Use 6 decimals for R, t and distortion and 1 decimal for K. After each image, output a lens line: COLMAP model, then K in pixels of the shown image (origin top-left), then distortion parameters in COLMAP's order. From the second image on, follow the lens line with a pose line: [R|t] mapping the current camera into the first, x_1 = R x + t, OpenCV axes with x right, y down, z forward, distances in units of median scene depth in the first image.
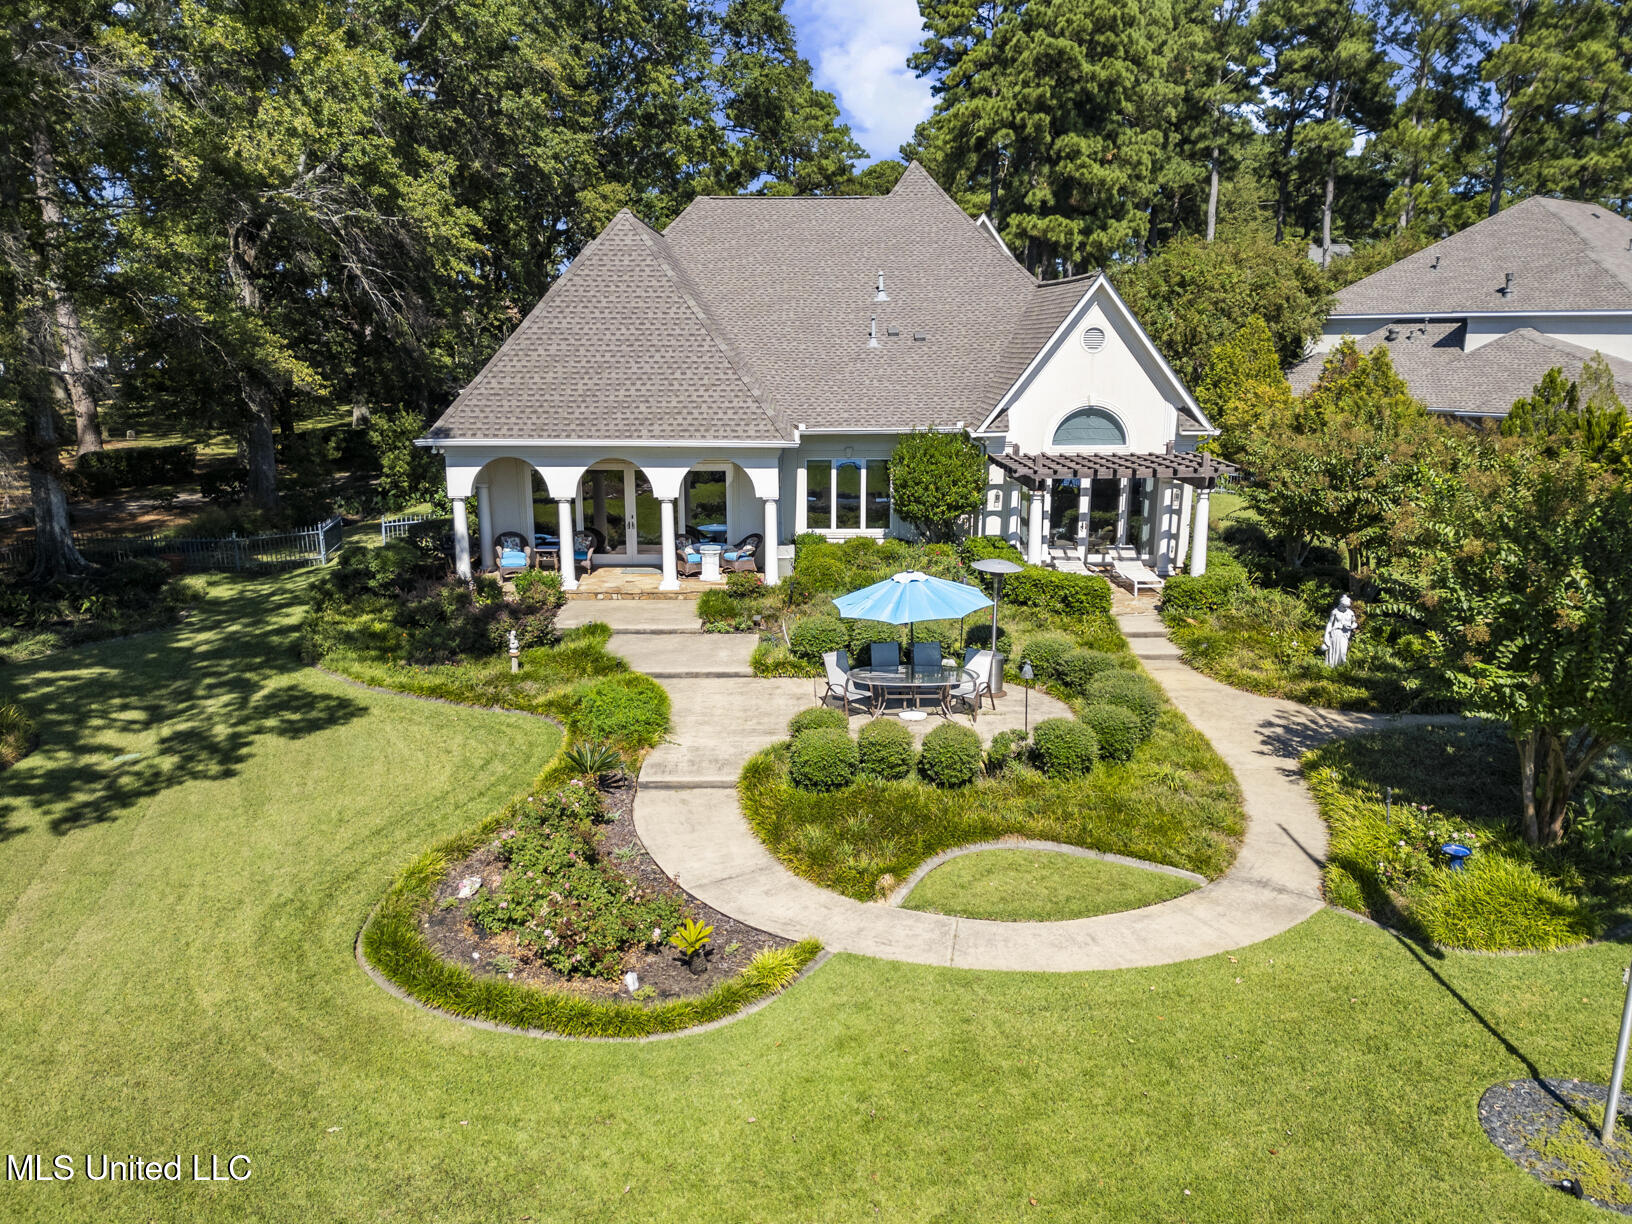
lens RADIAL K [[1201.8, 0, 820.3], [0, 1201.8, 613.7], [0, 0, 1]] dist [0.074783, -0.090854]
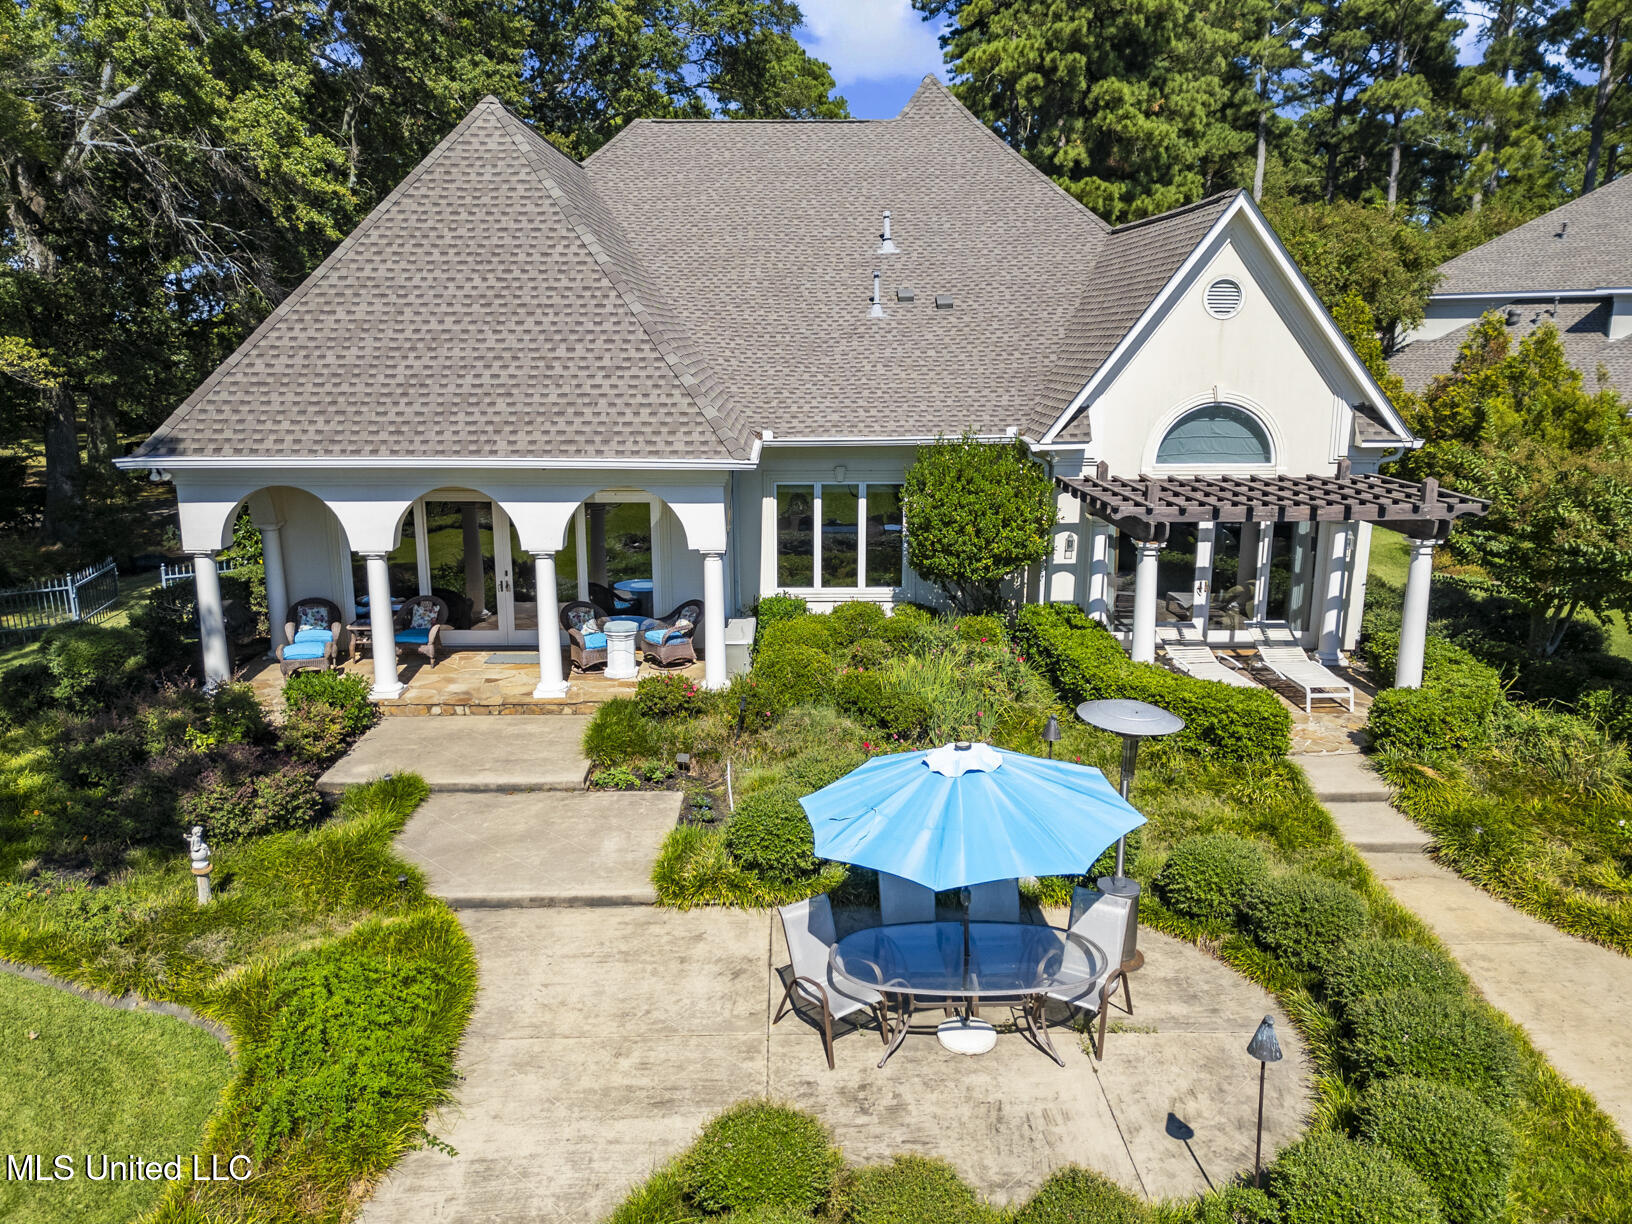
lens RADIAL K [[1228.8, 0, 816.0], [0, 1228.8, 612.0], [0, 0, 1]] dist [0.053201, -0.049350]
pose [[0.999999, -0.000772, -0.001125, 0.011792], [0.000765, 0.999982, -0.005887, -0.056731], [0.001129, 0.005886, 0.999982, 0.343090]]
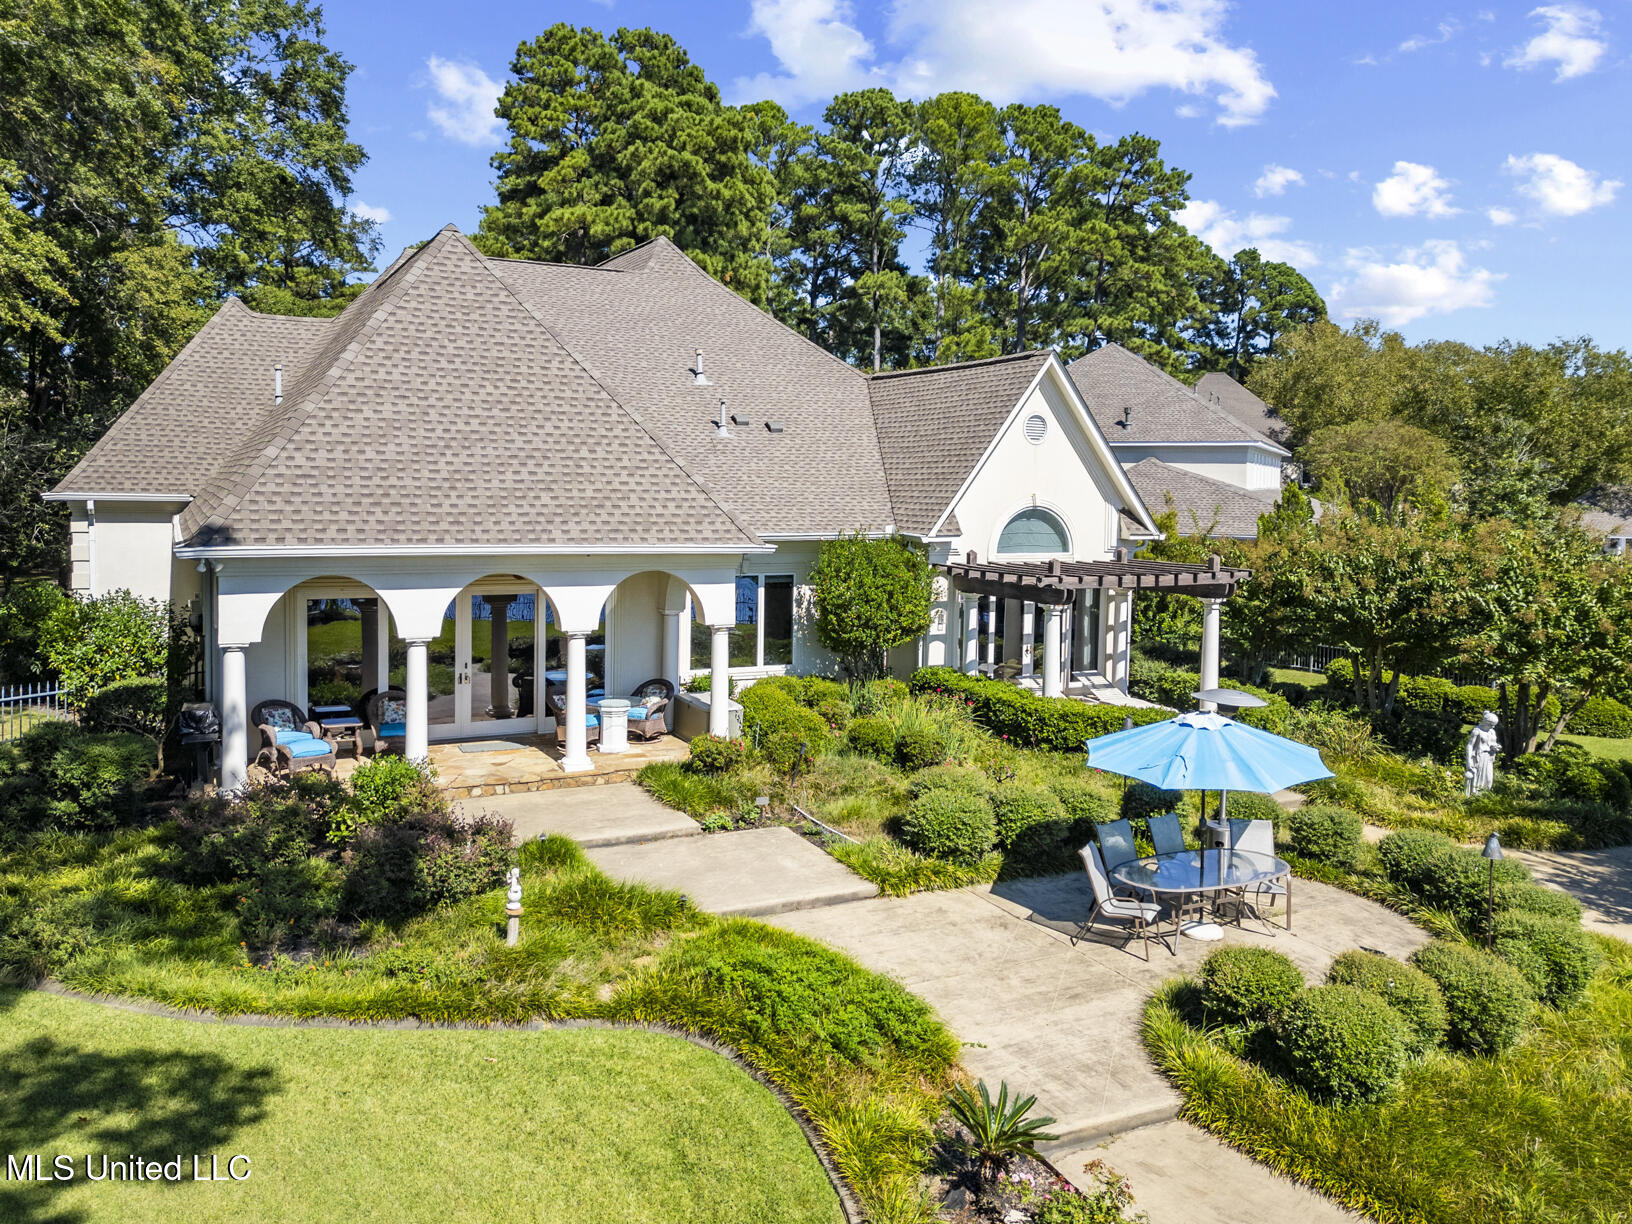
lens RADIAL K [[1238.8, 0, 819.4], [0, 1238.8, 561.5], [0, 0, 1]] dist [0.068114, -0.047196]
pose [[0.902502, -0.013050, 0.430488, -0.280455], [0.081664, 0.986593, -0.141298, -0.024541], [-0.422872, 0.162678, 0.891468, 0.300554]]
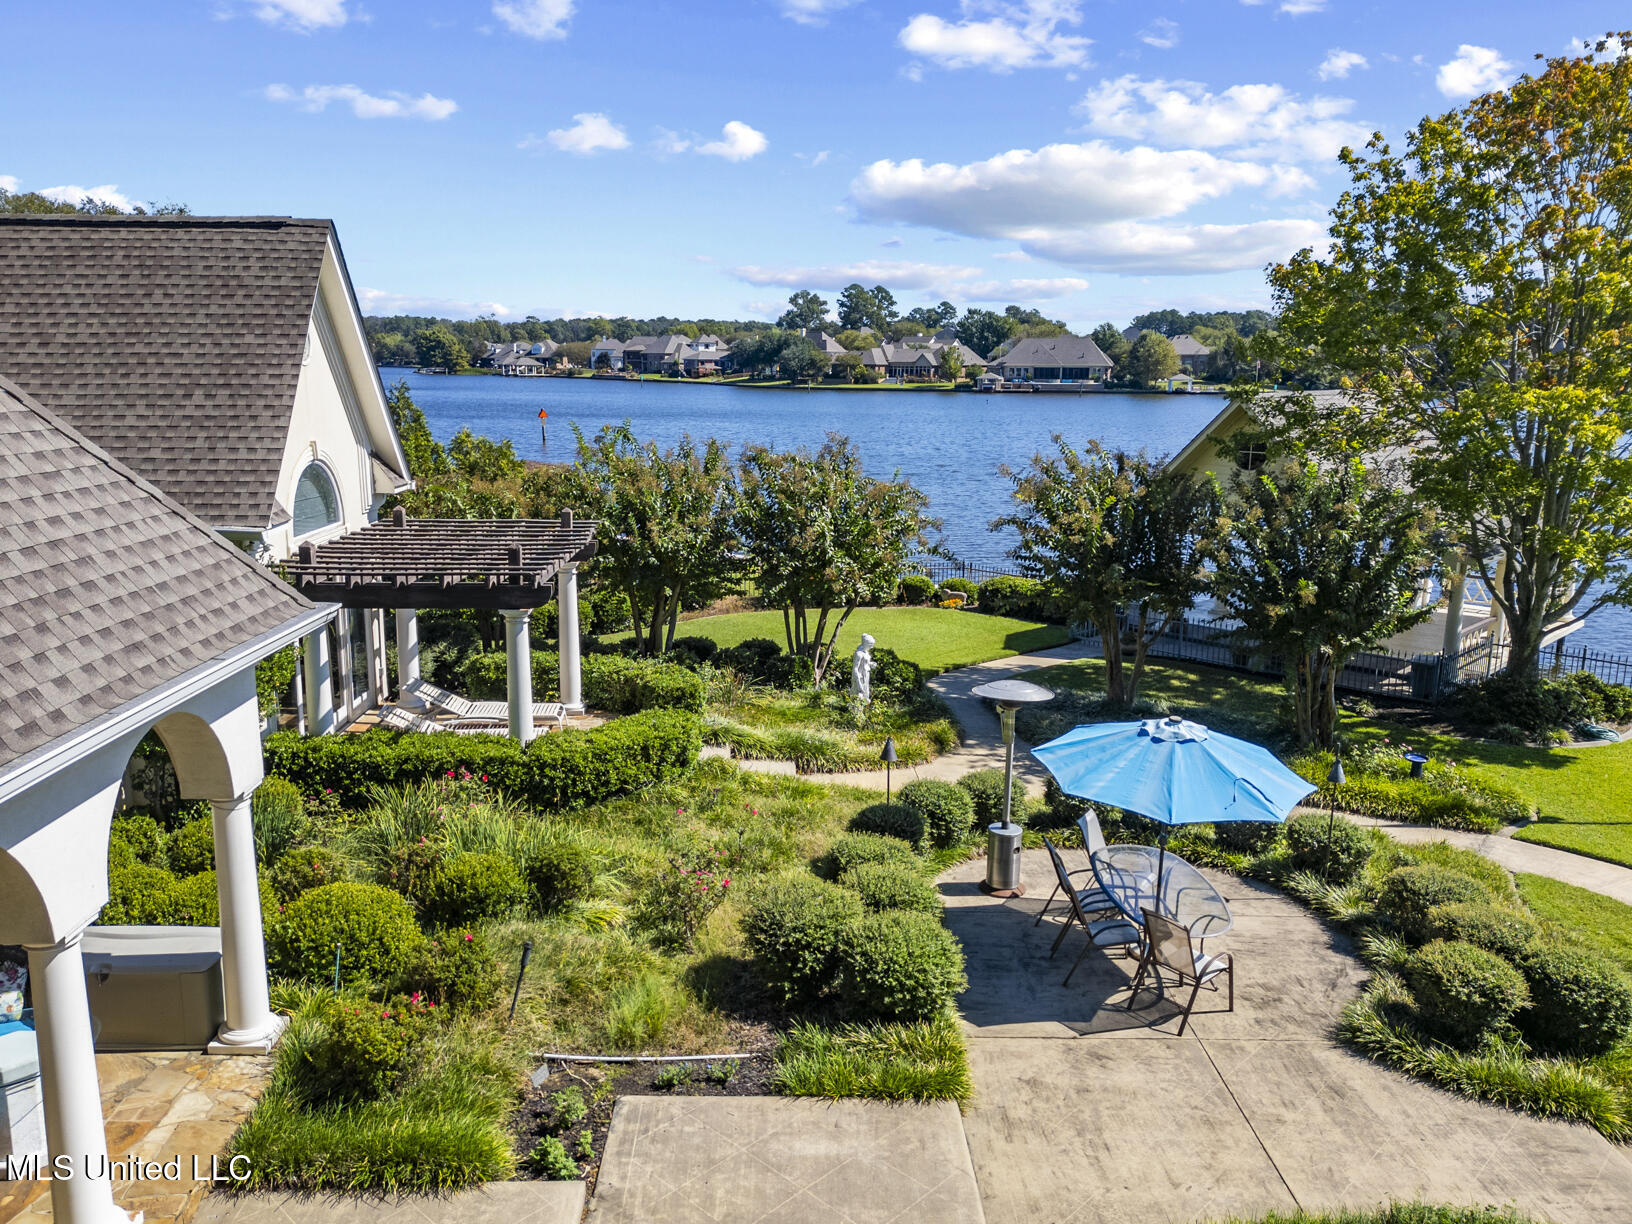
lens RADIAL K [[1228.8, 0, 816.0], [0, 1228.8, 612.0], [0, 0, 1]] dist [0.053201, -0.049350]
pose [[-0.007013, -0.185227, 0.982671, -0.329711], [0.234253, 0.955046, 0.181692, -0.153706], [-0.972150, 0.231468, 0.036692, 0.772347]]
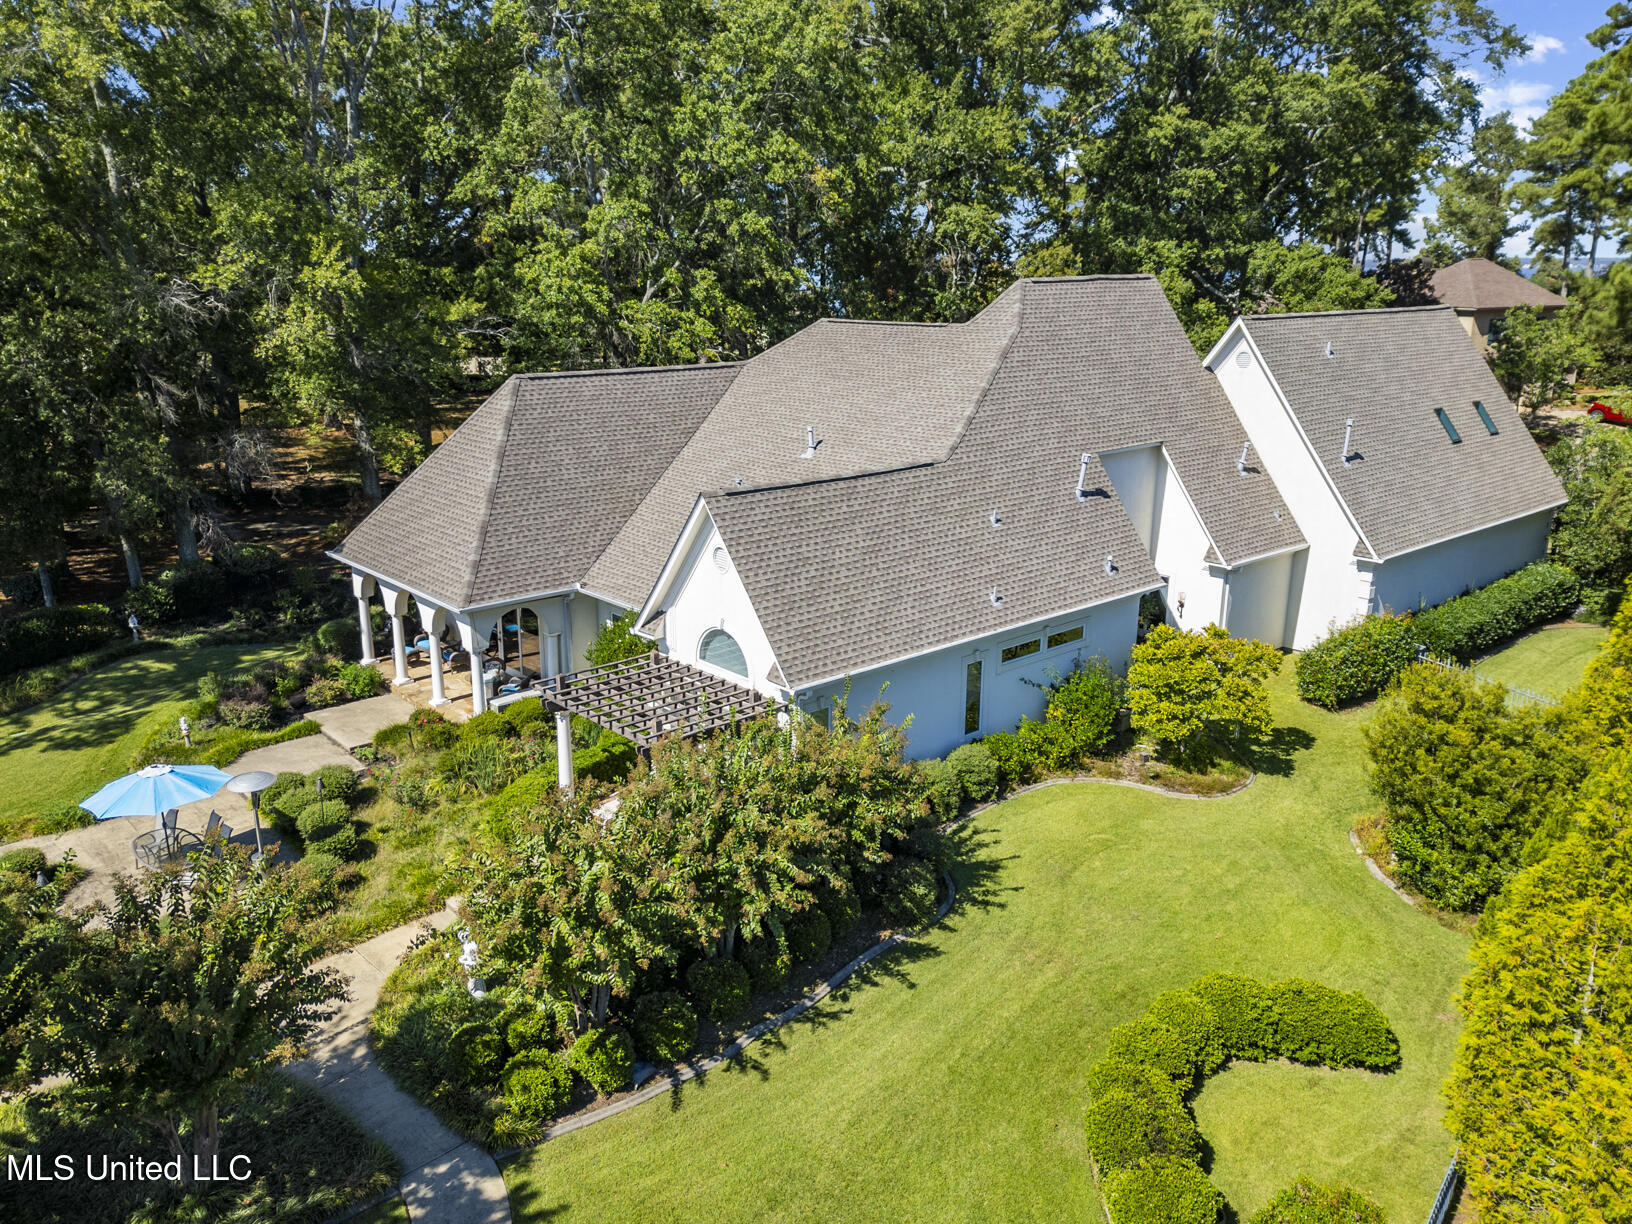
lens RADIAL K [[1228.8, 0, 816.0], [0, 1228.8, 612.0], [0, 0, 1]] dist [0.053201, -0.049350]
pose [[0.654970, 0.209213, -0.726116, 0.934071], [-0.178548, 0.976547, 0.120316, -0.306064], [0.734258, 0.050844, 0.676964, 0.422112]]
